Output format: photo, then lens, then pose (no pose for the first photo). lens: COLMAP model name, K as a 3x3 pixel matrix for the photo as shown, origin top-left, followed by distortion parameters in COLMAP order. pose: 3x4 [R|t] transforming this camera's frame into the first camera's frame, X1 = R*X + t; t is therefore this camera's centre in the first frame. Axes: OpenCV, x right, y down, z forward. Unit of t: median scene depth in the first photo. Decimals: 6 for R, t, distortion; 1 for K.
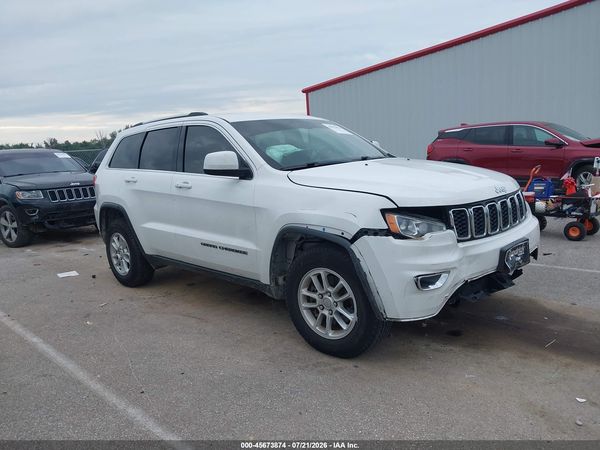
lens RADIAL K [[474.2, 0, 300.0], [0, 474.2, 225.0], [0, 0, 1]] dist [0.000034, -0.014119]
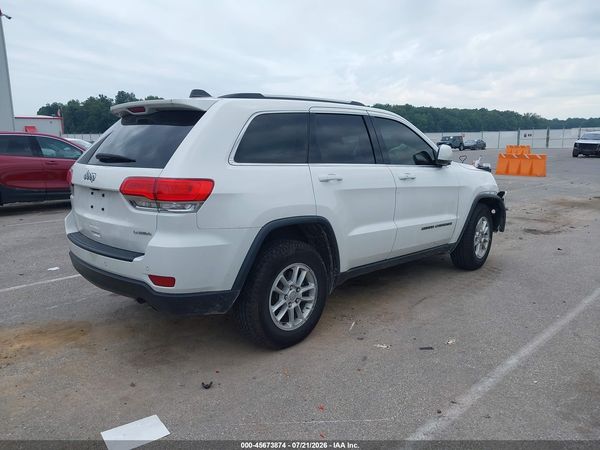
lens RADIAL K [[474.2, 0, 300.0], [0, 474.2, 225.0], [0, 0, 1]] dist [0.000034, -0.014119]
pose [[0.017589, -0.123349, 0.992207, -1.391634], [0.147123, 0.981878, 0.119457, -0.151605], [-0.988962, 0.143875, 0.035418, 1.330483]]
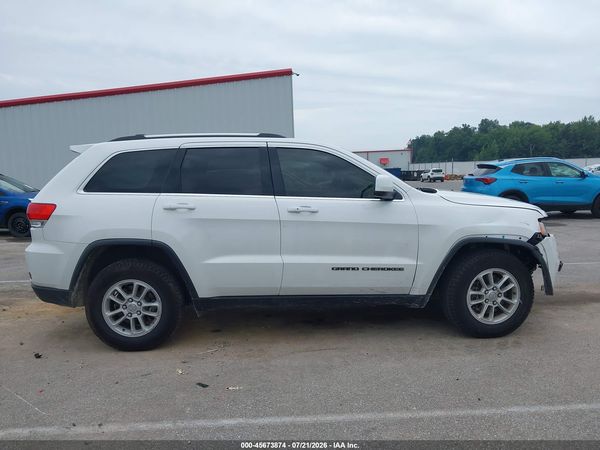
lens RADIAL K [[483.7, 0, 300.0], [0, 483.7, 225.0], [0, 0, 1]] dist [0.004475, -0.009451]
pose [[0.680599, -0.041546, 0.731478, -1.040870], [0.094787, 0.994993, -0.031682, -0.026836], [-0.726499, 0.090898, 0.681129, 0.402664]]
